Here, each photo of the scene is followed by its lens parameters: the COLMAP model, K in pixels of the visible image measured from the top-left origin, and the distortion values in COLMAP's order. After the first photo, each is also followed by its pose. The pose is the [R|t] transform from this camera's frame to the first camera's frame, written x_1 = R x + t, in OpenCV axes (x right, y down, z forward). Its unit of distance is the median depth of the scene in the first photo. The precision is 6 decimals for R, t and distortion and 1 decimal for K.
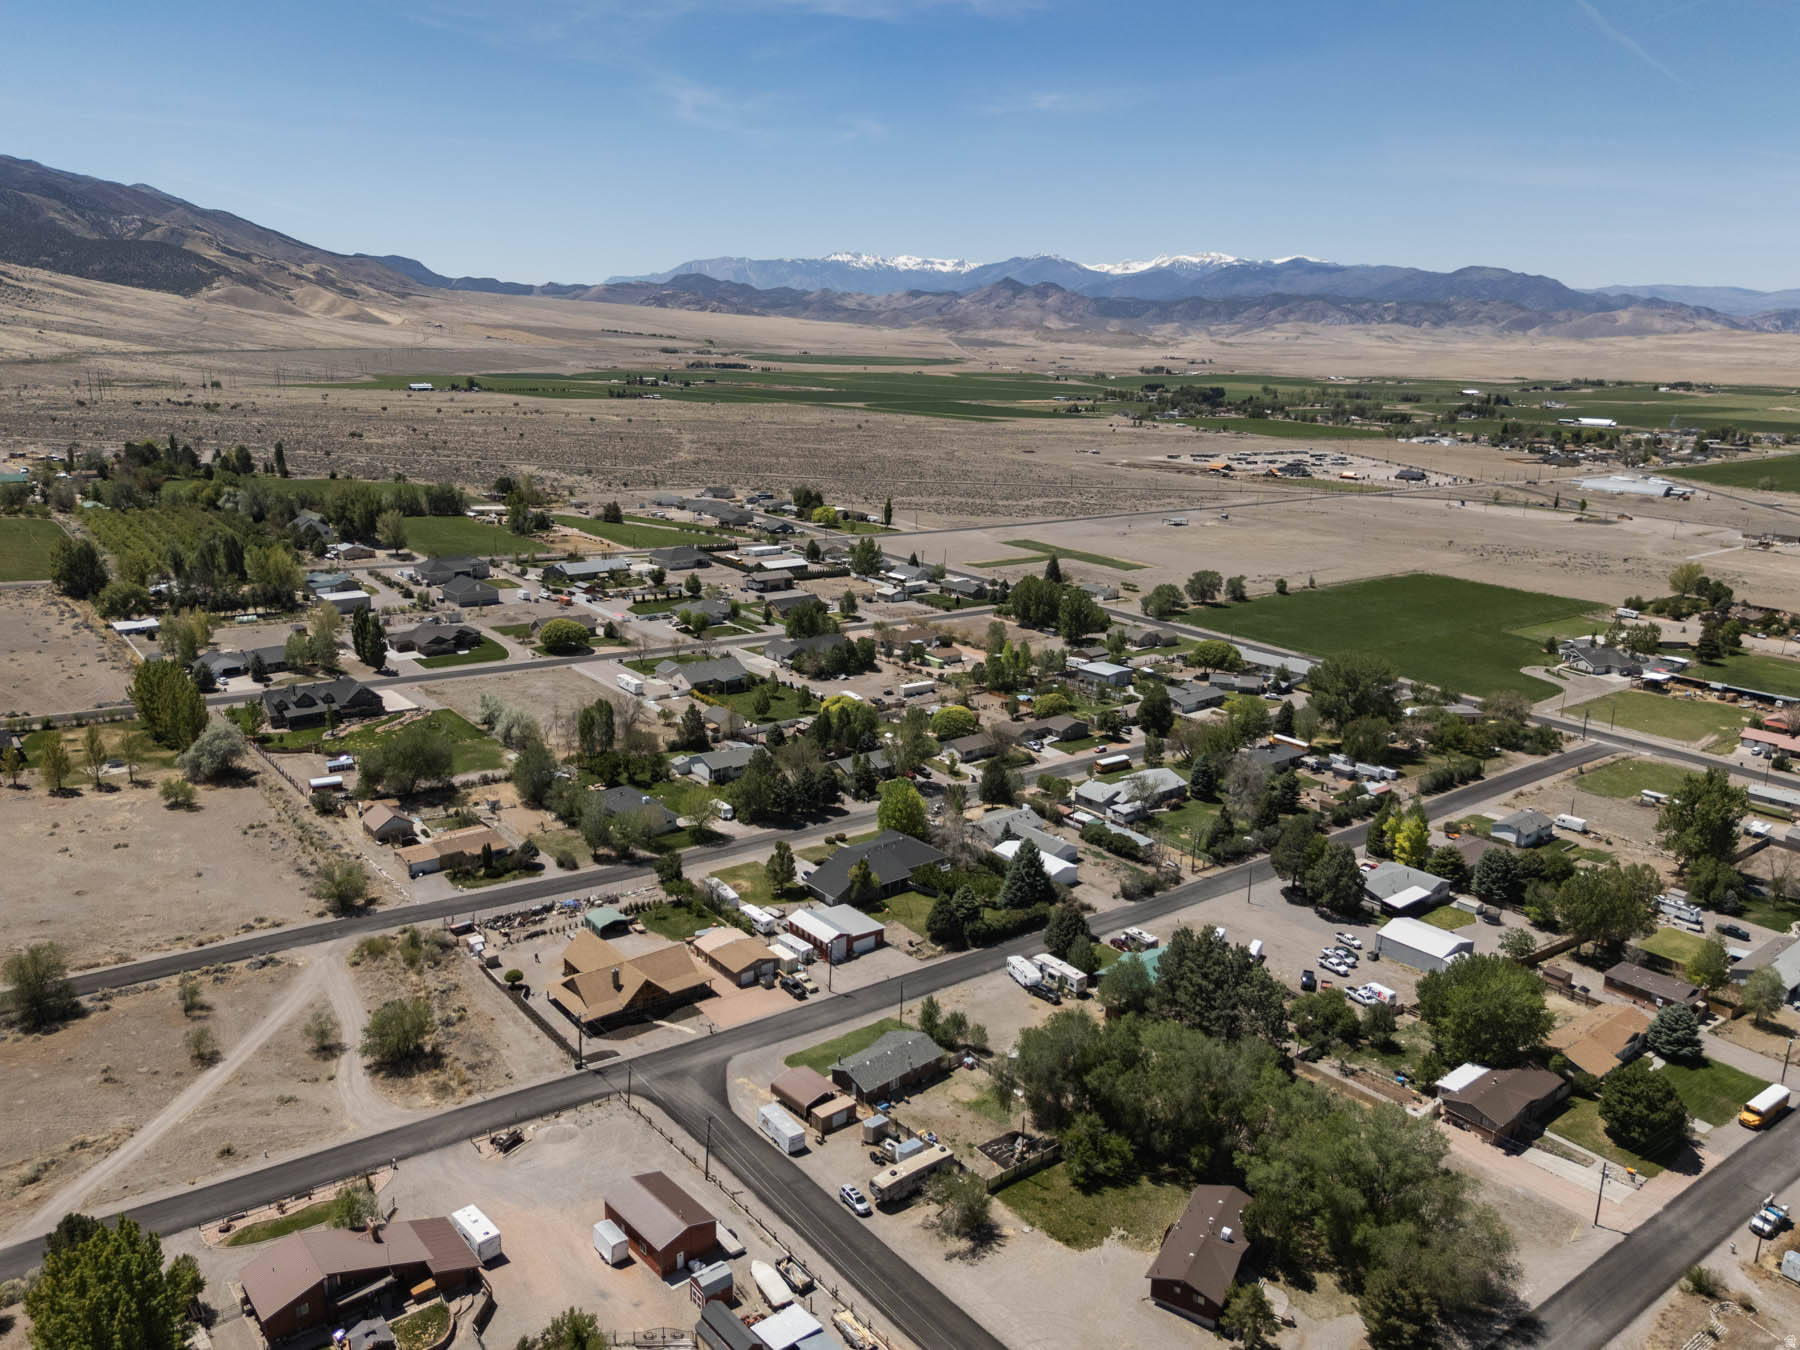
lens RADIAL K [[1327.0, 0, 897.1], [0, 1327.0, 670.0], [0, 0, 1]] dist [0.072665, -0.066335]
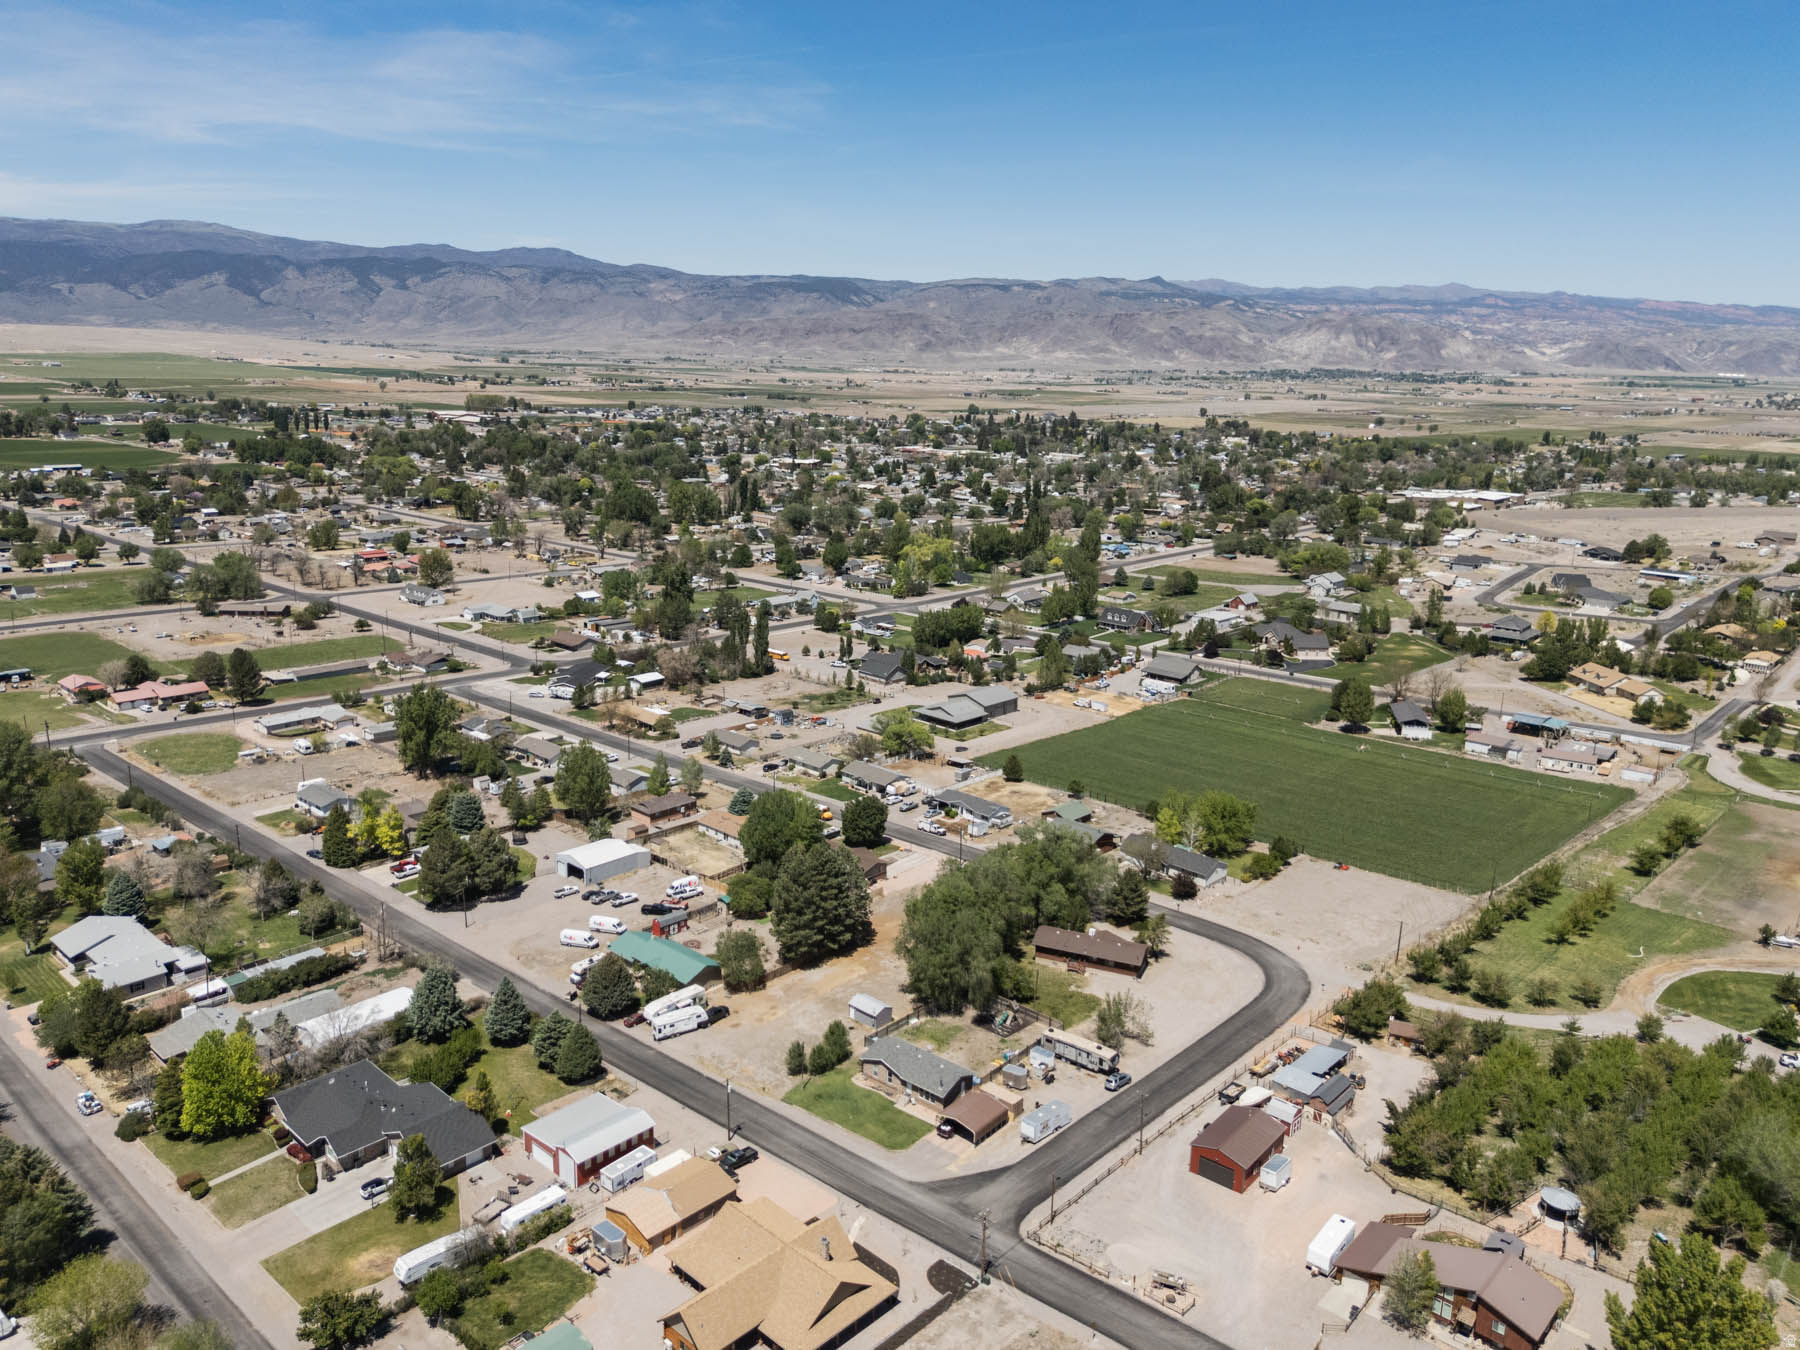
lens RADIAL K [[1327.9, 0, 895.4], [0, 1327.9, 665.2], [0, 0, 1]] dist [0.066367, -0.059990]
pose [[-0.146189, -0.251831, 0.956666, -0.550276], [0.216174, 0.935552, 0.279307, -0.170840], [-0.965348, 0.247638, -0.082328, 0.628453]]
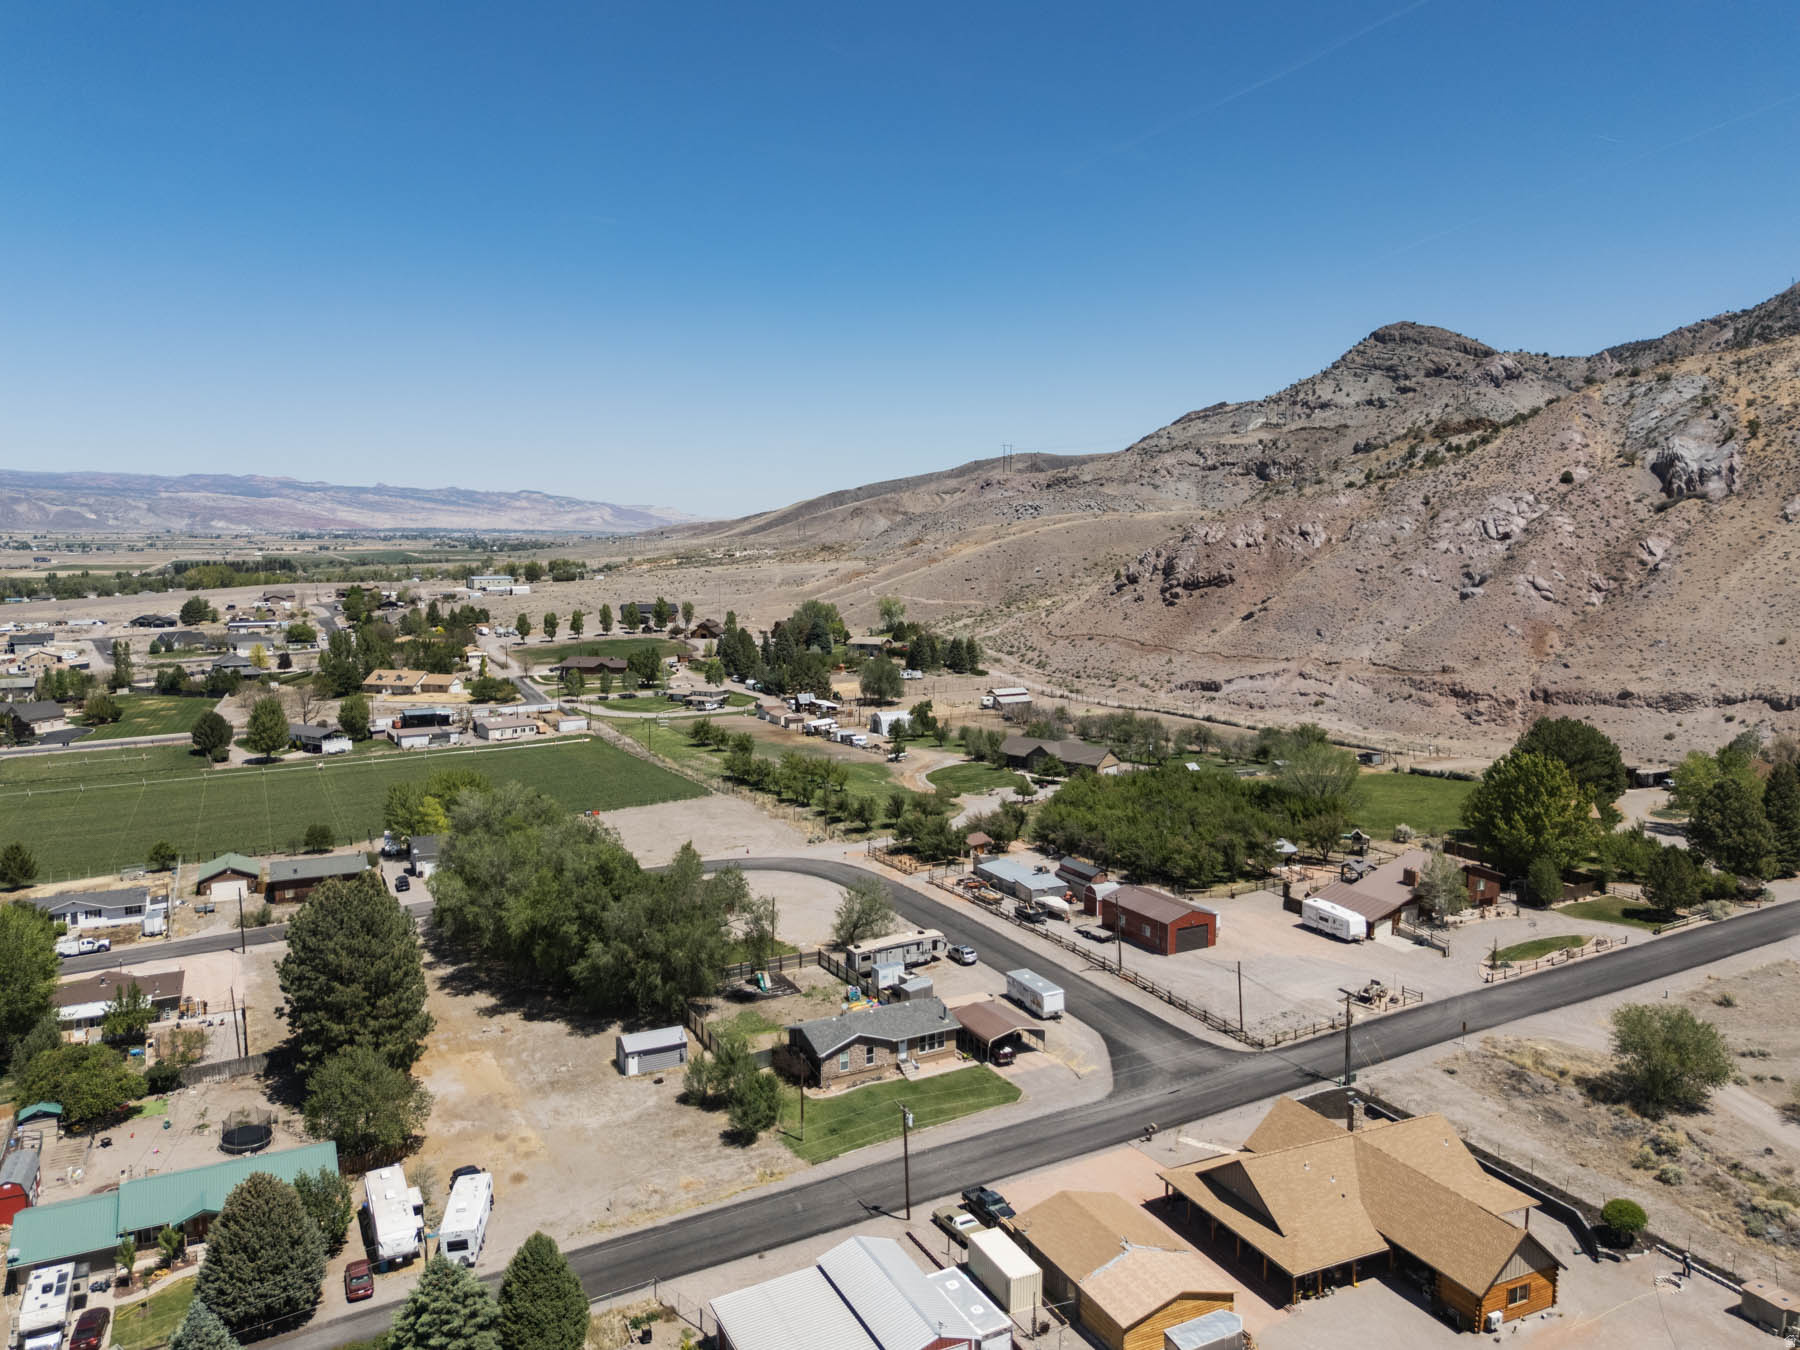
lens RADIAL K [[1327.0, 0, 897.1], [0, 1327.0, 670.0], [0, 0, 1]] dist [0.072665, -0.066335]
pose [[-0.974396, -0.040951, 0.221077, -0.099413], [0.039548, 0.936728, 0.347818, -0.069427], [-0.221333, 0.347656, -0.911124, 0.952222]]
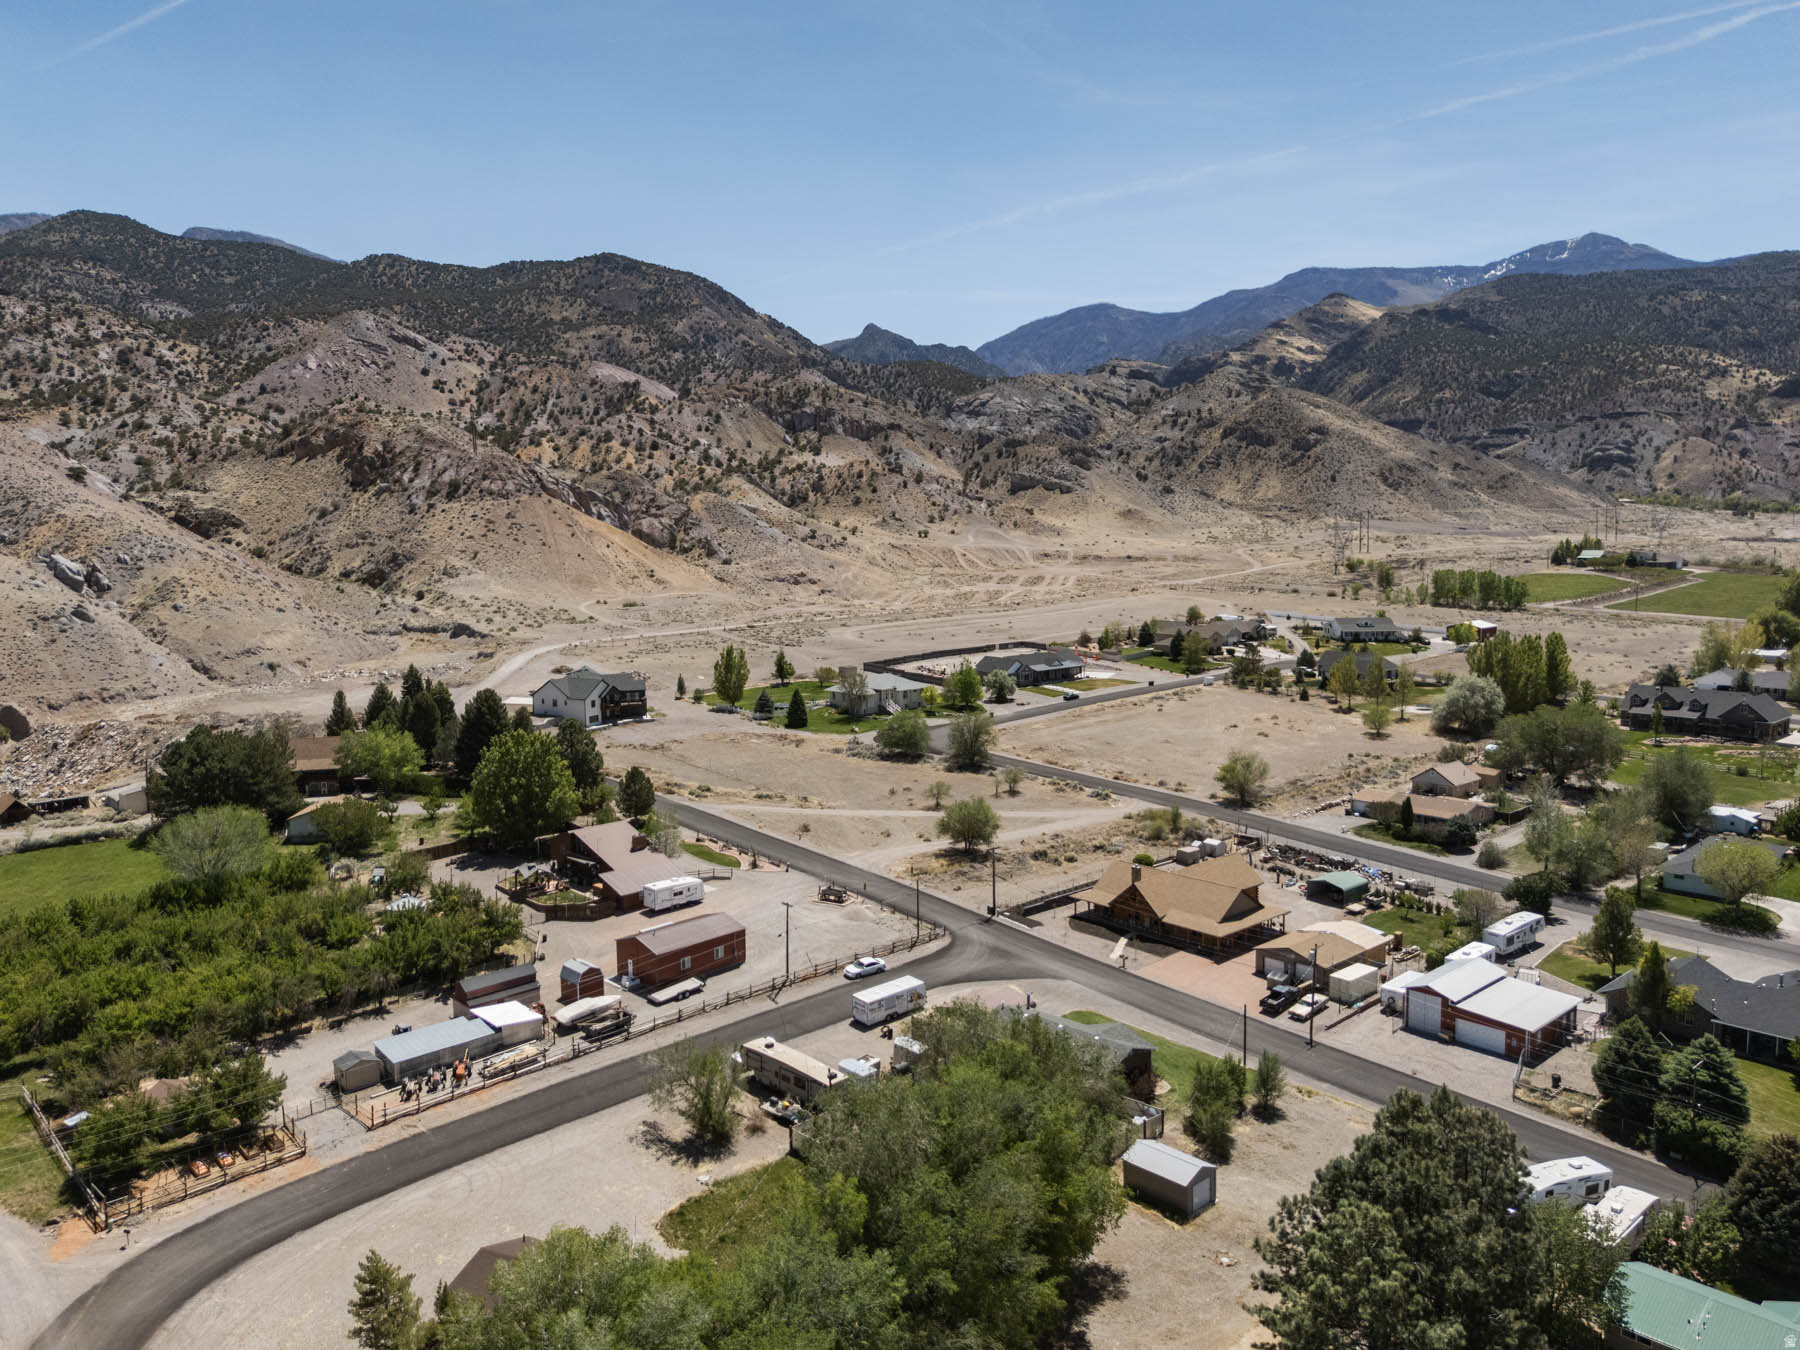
lens RADIAL K [[1324.2, 0, 895.9], [0, 1324.2, 670.0], [0, 0, 1]] dist [0.075550, -0.074639]
pose [[0.067399, 0.100311, -0.992671, 0.378065], [-0.233818, 0.968814, 0.082024, 0.050823], [0.969942, 0.226576, 0.088751, 0.503887]]
